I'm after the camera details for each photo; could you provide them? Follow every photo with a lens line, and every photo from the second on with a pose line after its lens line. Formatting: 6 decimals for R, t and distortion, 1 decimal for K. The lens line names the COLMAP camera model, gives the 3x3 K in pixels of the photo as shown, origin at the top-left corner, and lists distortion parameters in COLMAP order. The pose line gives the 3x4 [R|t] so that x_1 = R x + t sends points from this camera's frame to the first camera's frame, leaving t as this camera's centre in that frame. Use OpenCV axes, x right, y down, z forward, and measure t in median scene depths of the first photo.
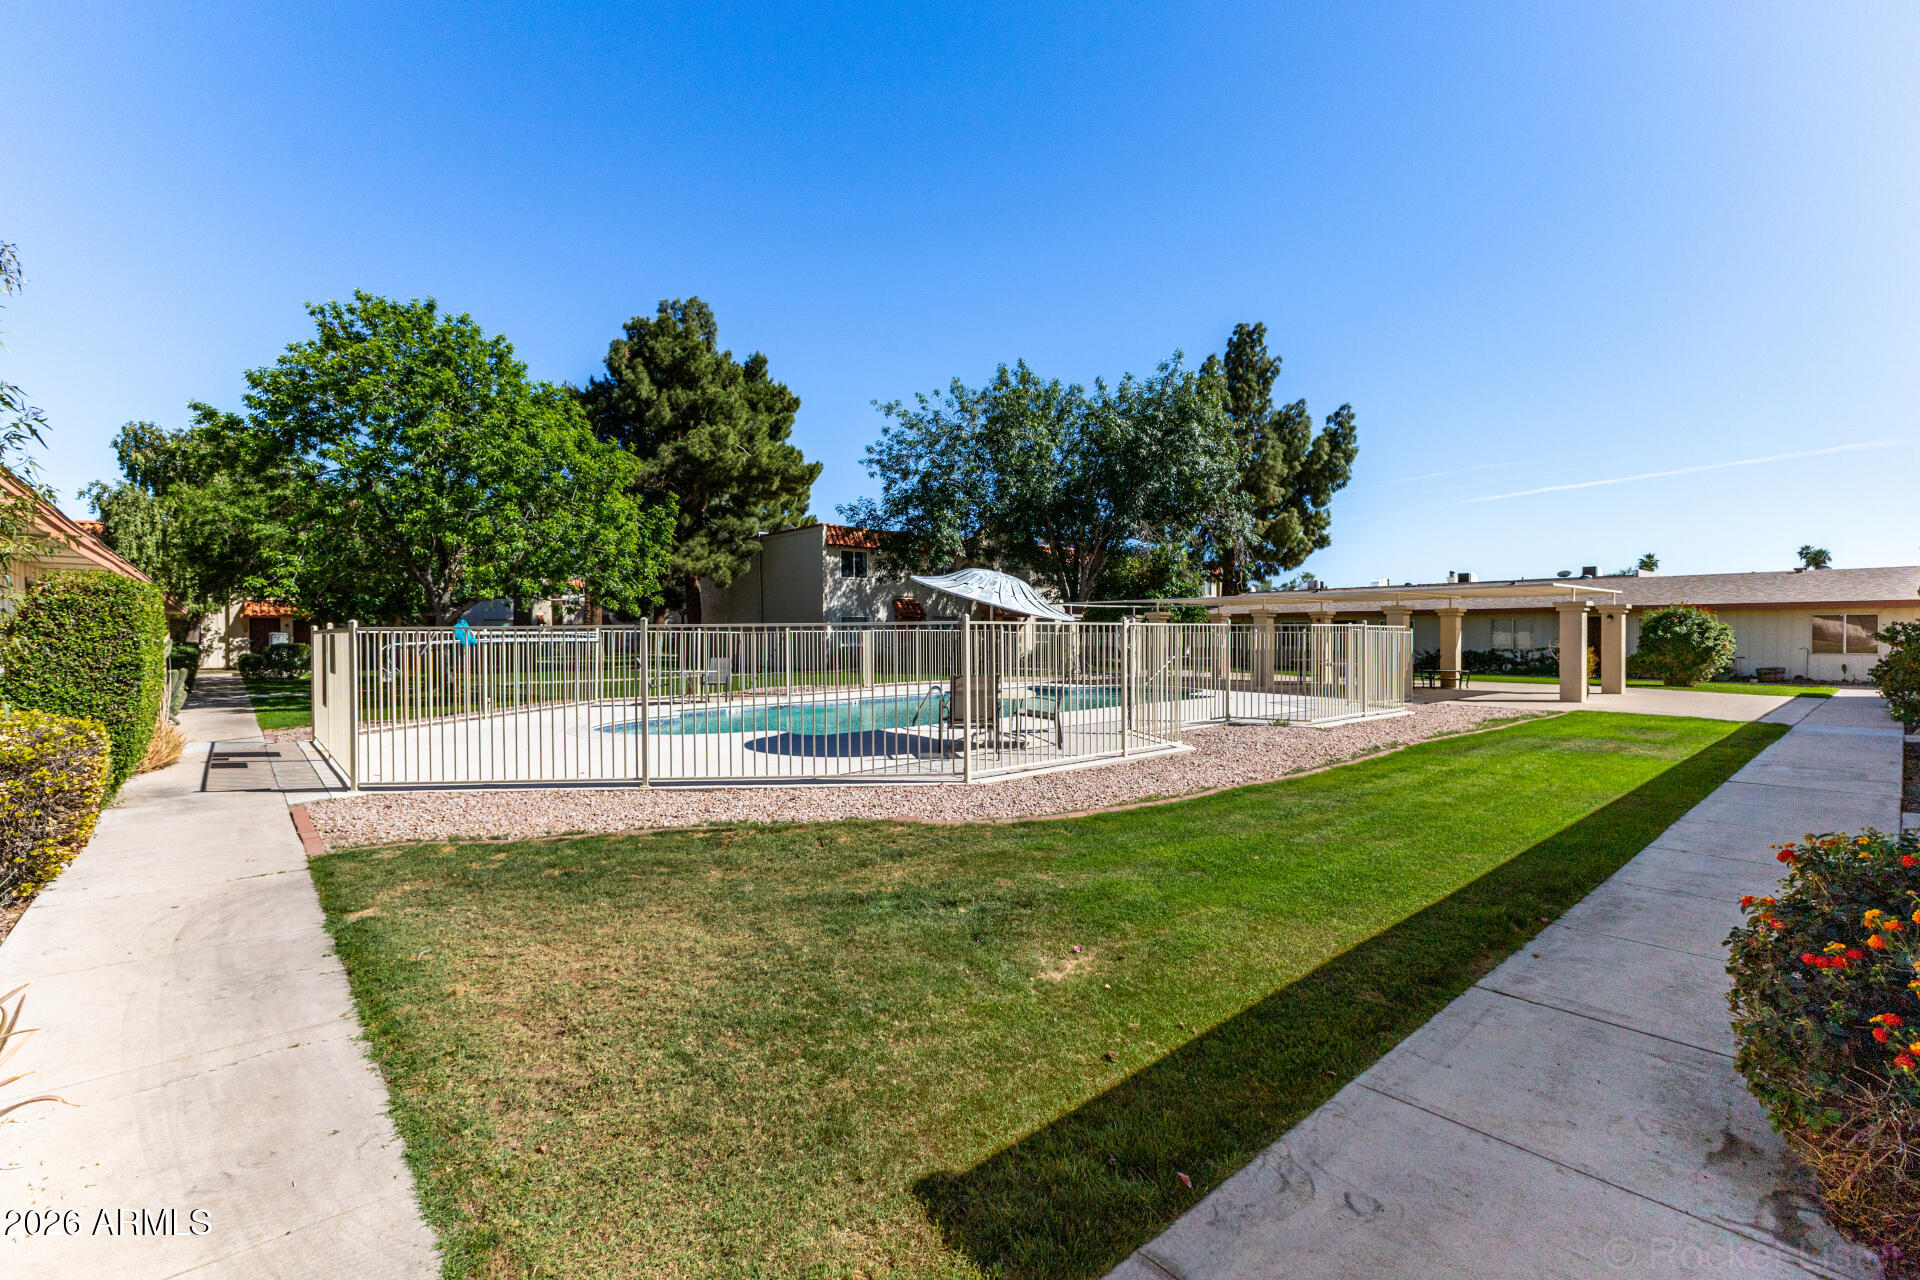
lens RADIAL K [[831.7, 0, 966.8], [0, 831.7, 639.9], [0, 0, 1]] dist [0.014311, -0.002569]
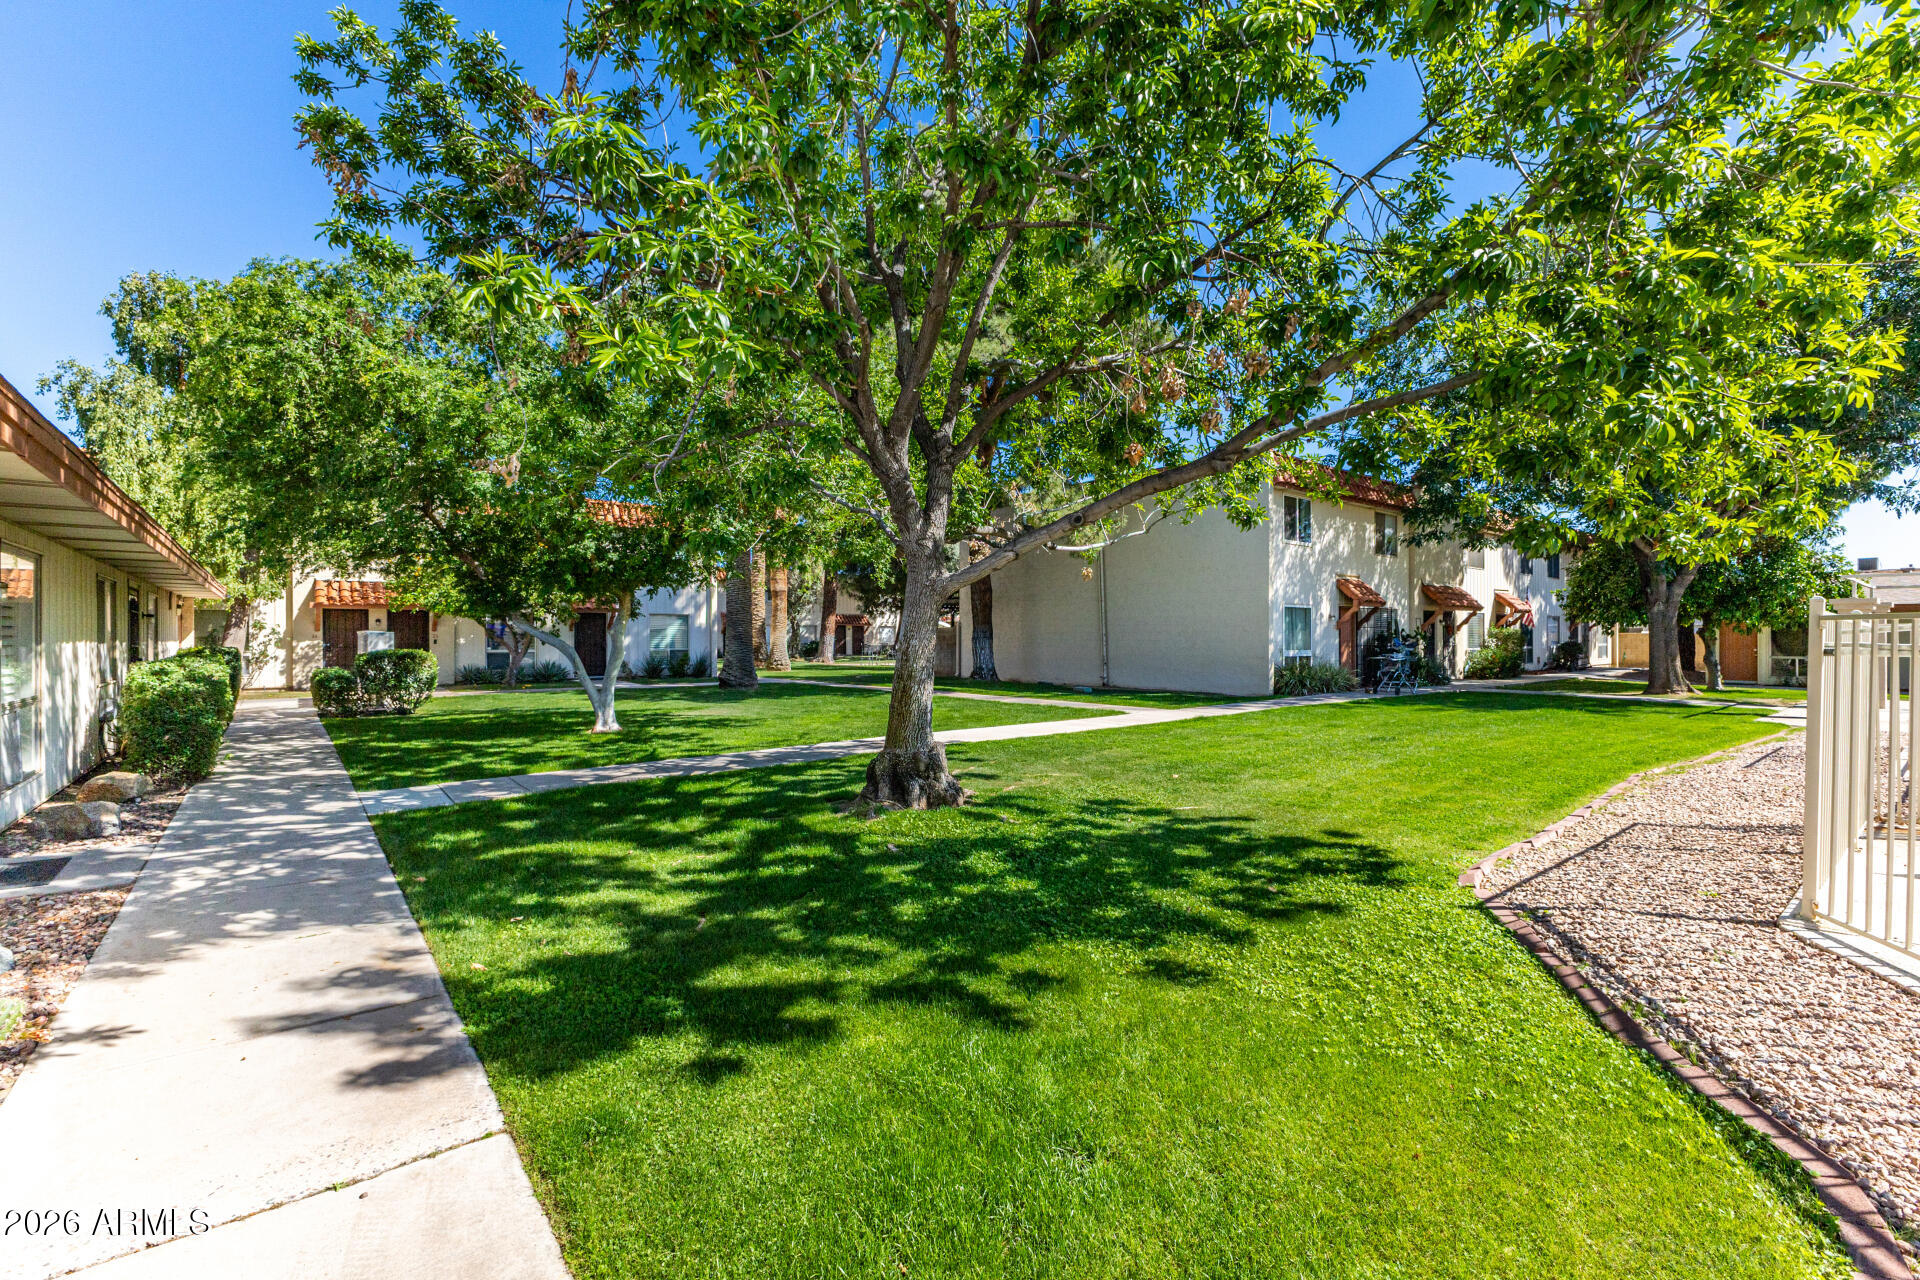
lens RADIAL K [[831.7, 0, 952.4], [0, 831.7, 645.7], [0, 0, 1]] dist [0.014311, -0.002569]
pose [[0.998917, 0.003455, -0.046393, -0.383044], [-0.003577, 0.999990, -0.002553, 0.001292], [0.046383, 0.002716, 0.998920, 0.427026]]
